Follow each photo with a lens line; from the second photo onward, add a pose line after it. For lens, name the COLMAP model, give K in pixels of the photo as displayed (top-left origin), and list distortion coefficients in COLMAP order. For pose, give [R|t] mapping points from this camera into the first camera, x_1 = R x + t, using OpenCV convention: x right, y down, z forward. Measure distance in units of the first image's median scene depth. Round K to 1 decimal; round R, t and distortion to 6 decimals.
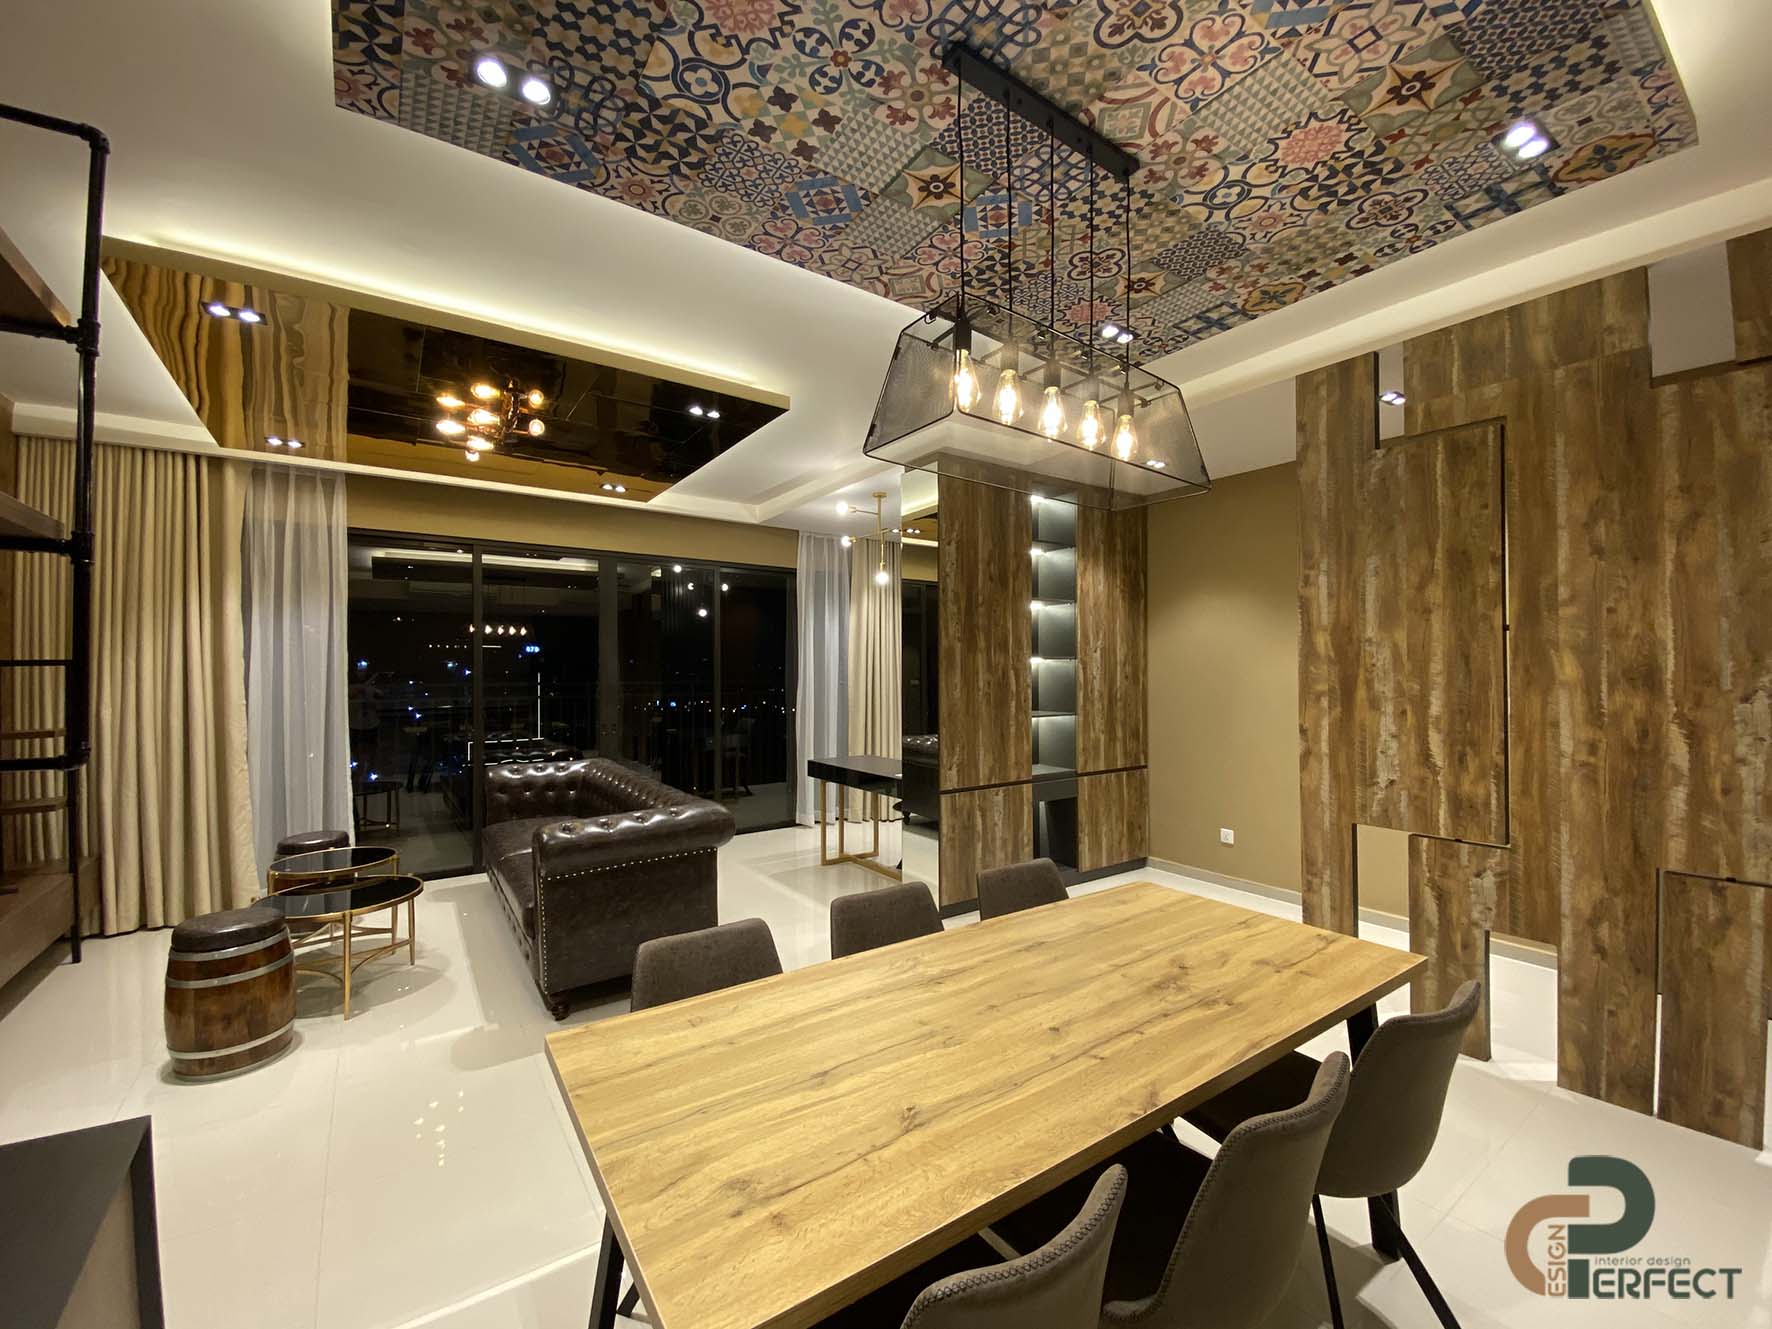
lens RADIAL K [[715.5, 0, 884.5], [0, 715.5, 669.6], [0, 0, 1]] dist [0.012119, -0.014295]
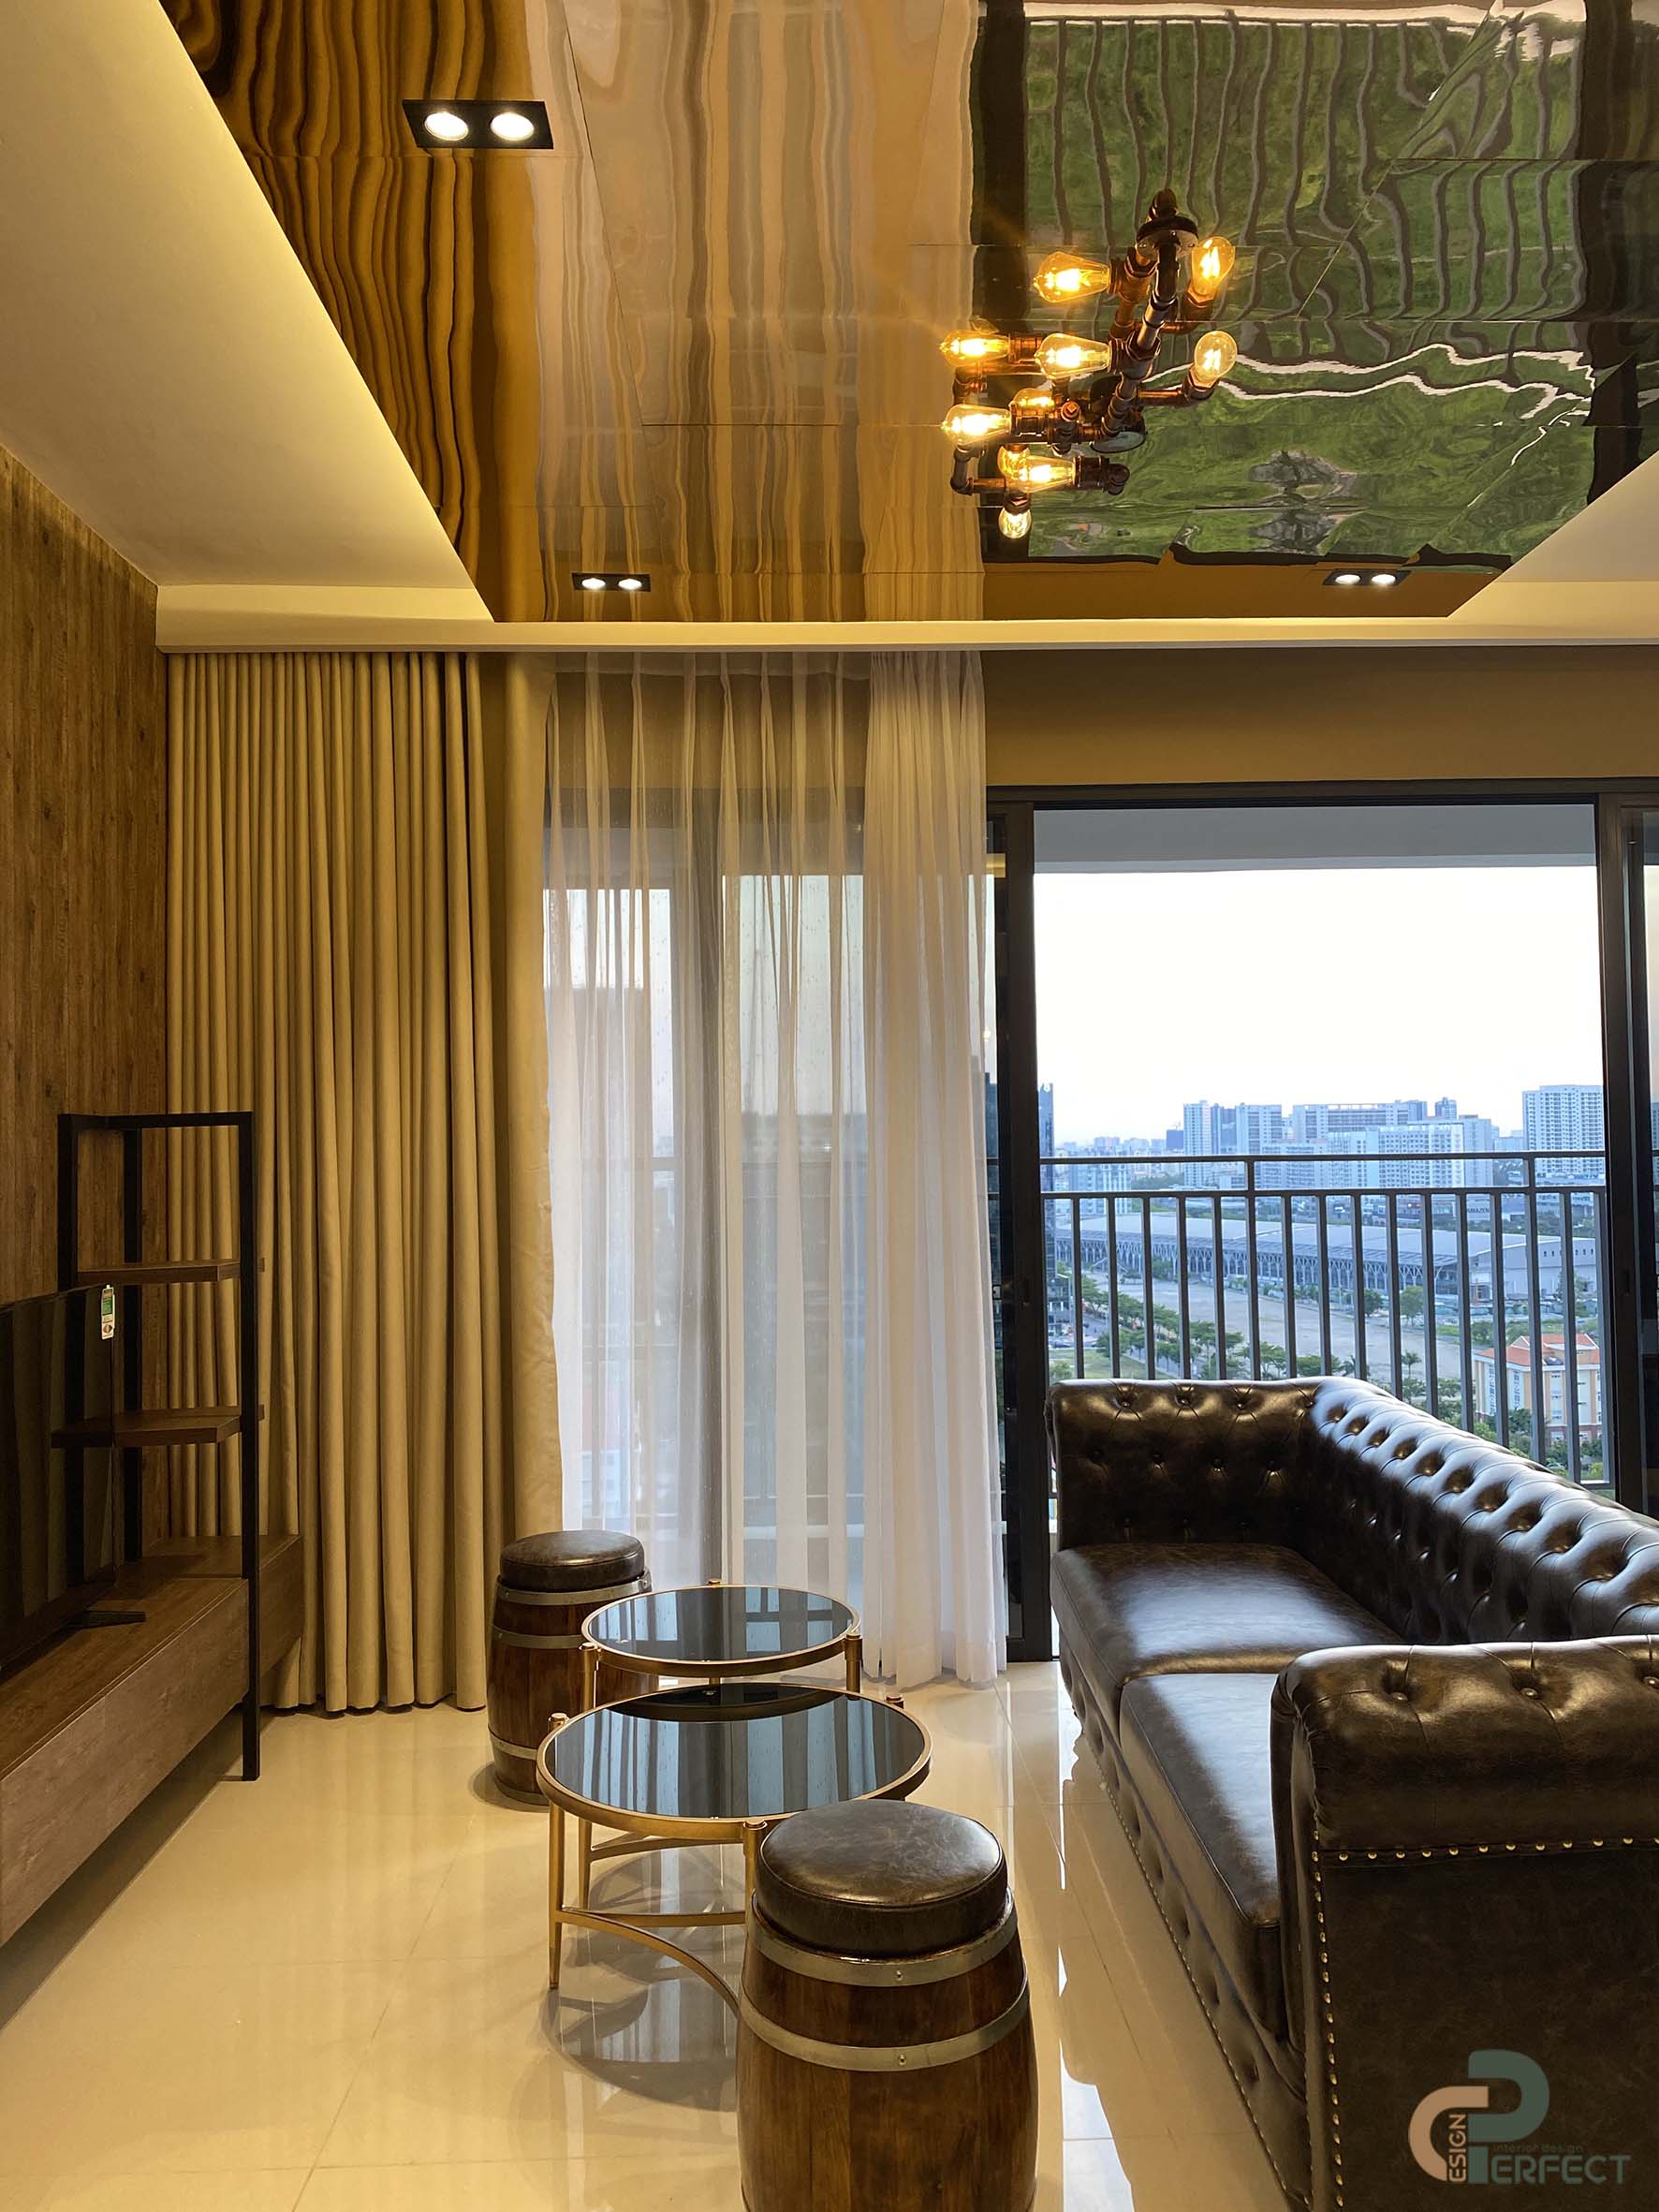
lens RADIAL K [[1691.1, 0, 869.7], [0, 1691.1, 1067.0], [0, 0, 1]] dist [0.044753, -0.049081]
pose [[0.845674, -0.031500, -0.532769, -0.278023], [0.017986, 0.999372, -0.030539, -0.002187], [0.533396, 0.016244, 0.845709, 0.357116]]
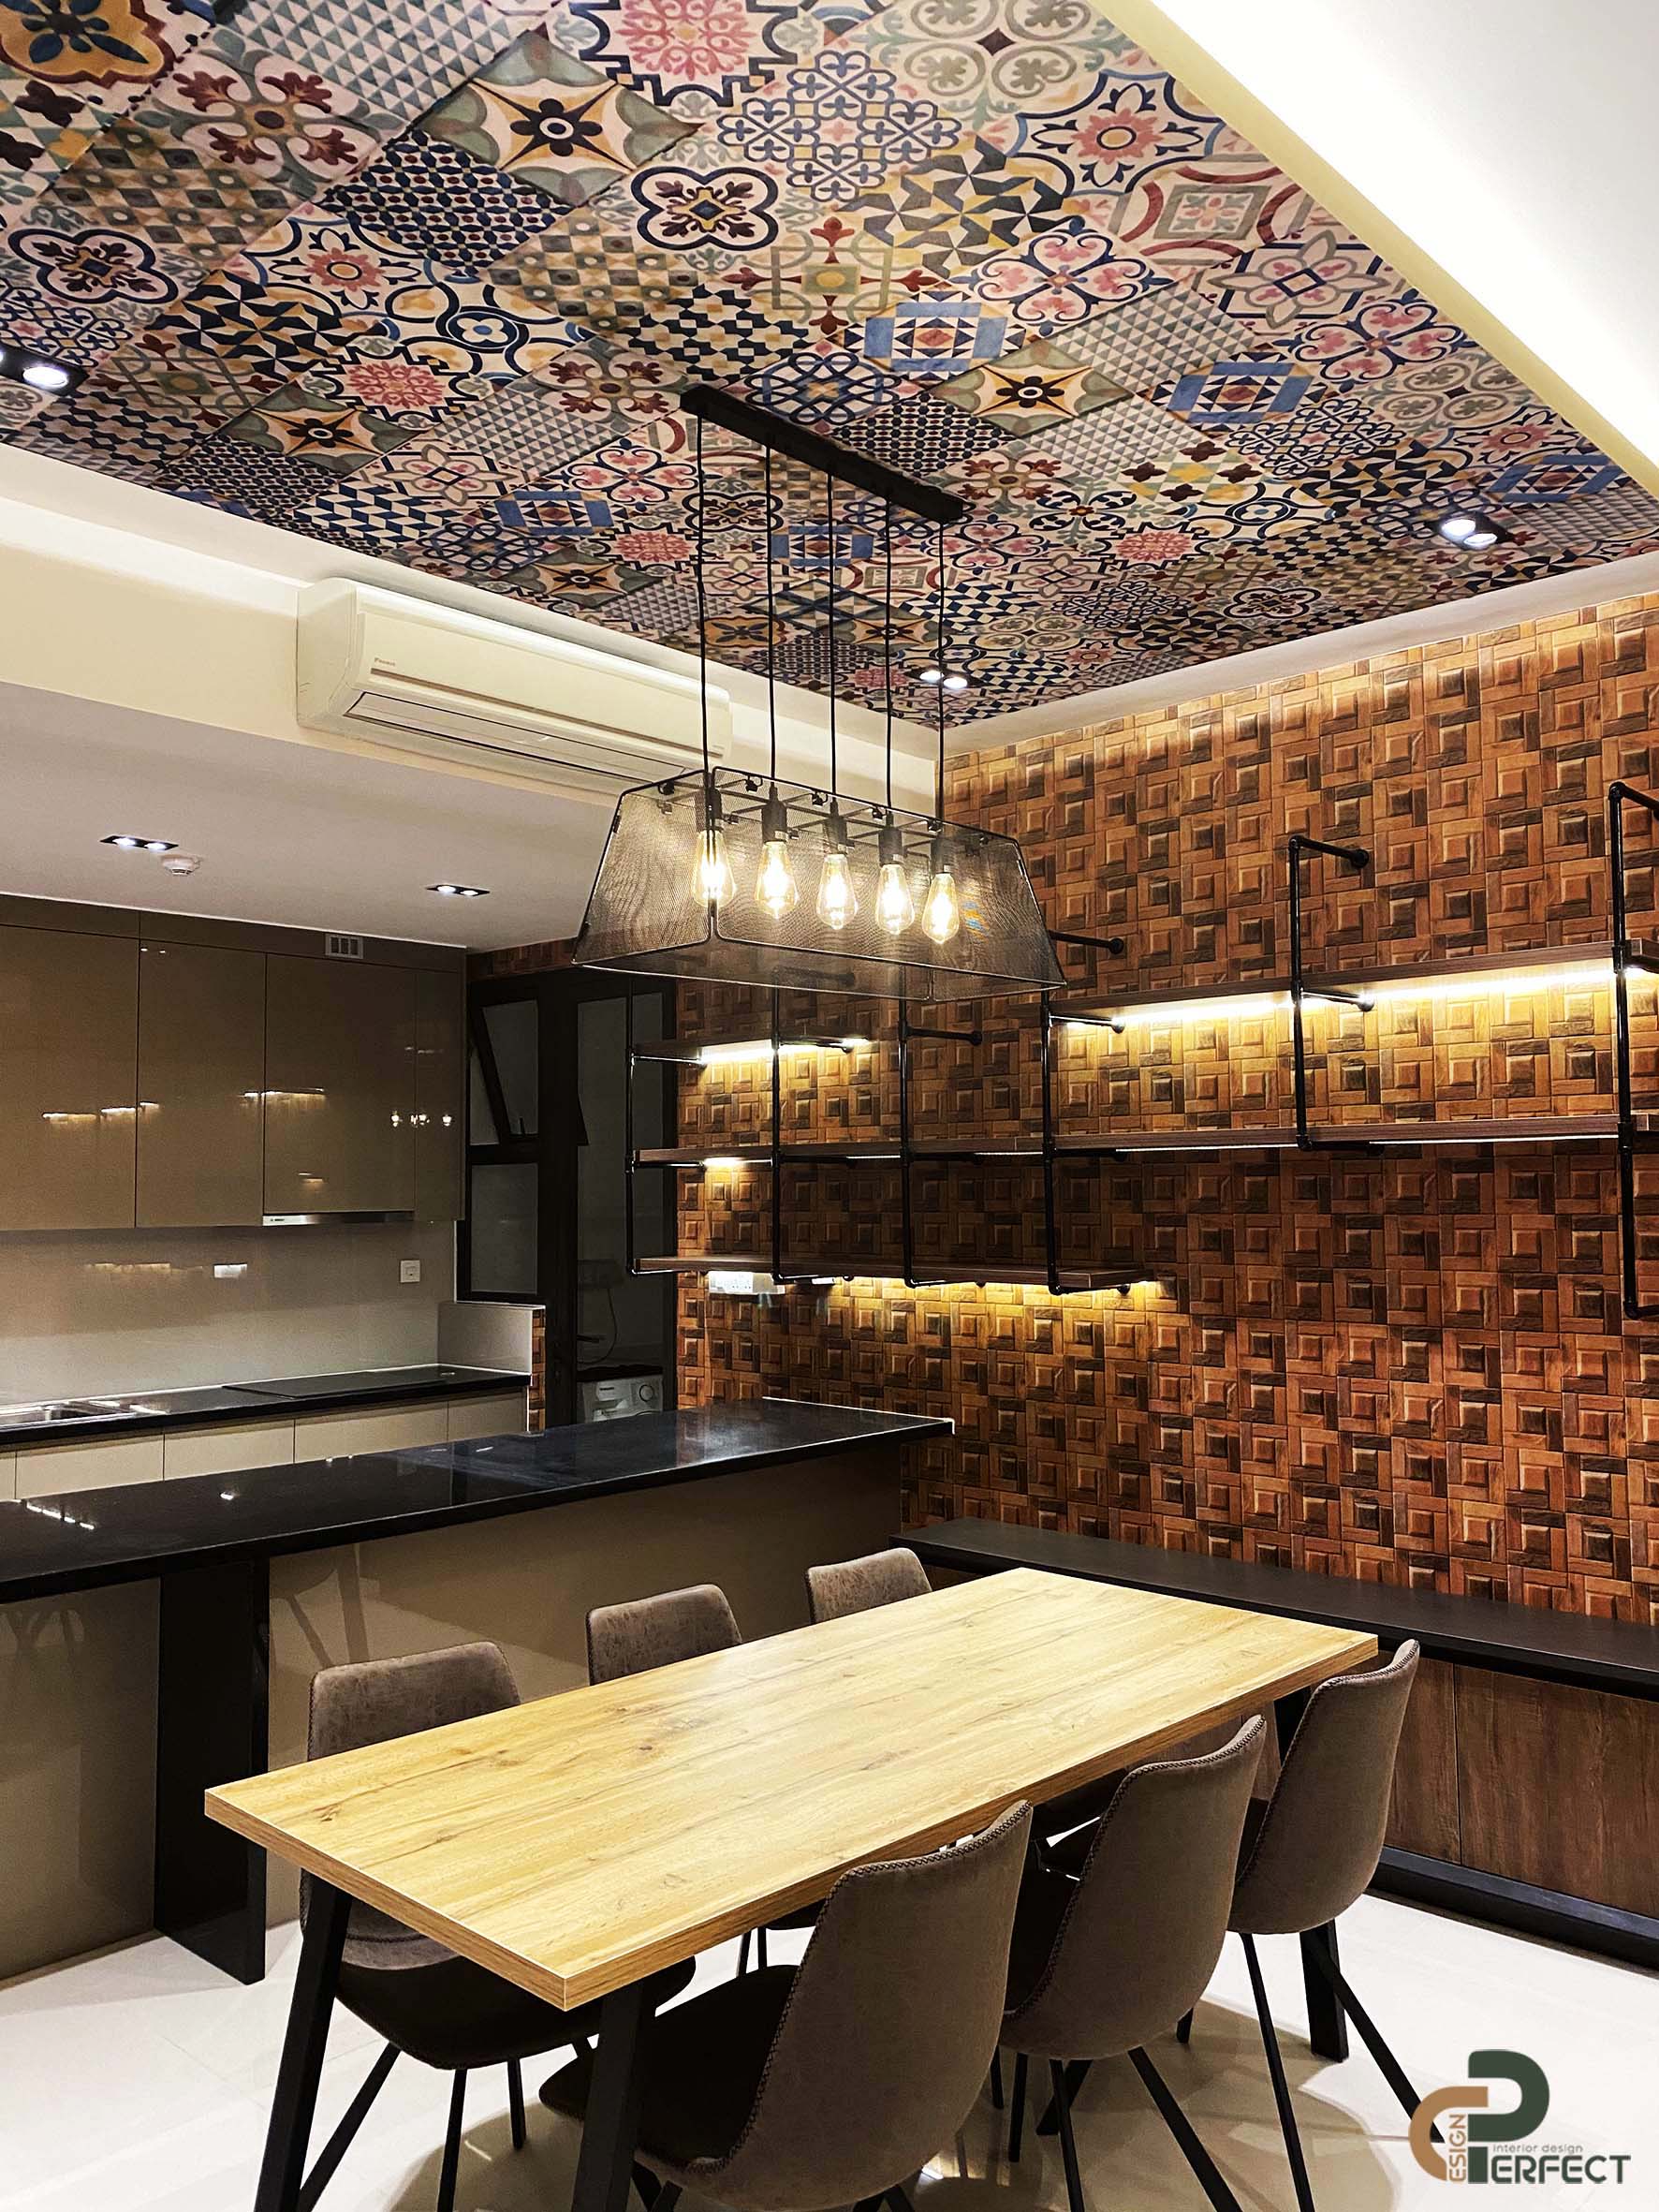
lens RADIAL K [[1691.1, 0, 834.9], [0, 1691.1, 1095.3], [0, 0, 1]] dist [0.044753, -0.049081]
pose [[-0.977283, 0.002829, -0.211919, 0.342132], [0.015571, 0.998167, -0.058482, -0.039038], [0.211365, -0.060453, -0.975536, 1.516404]]
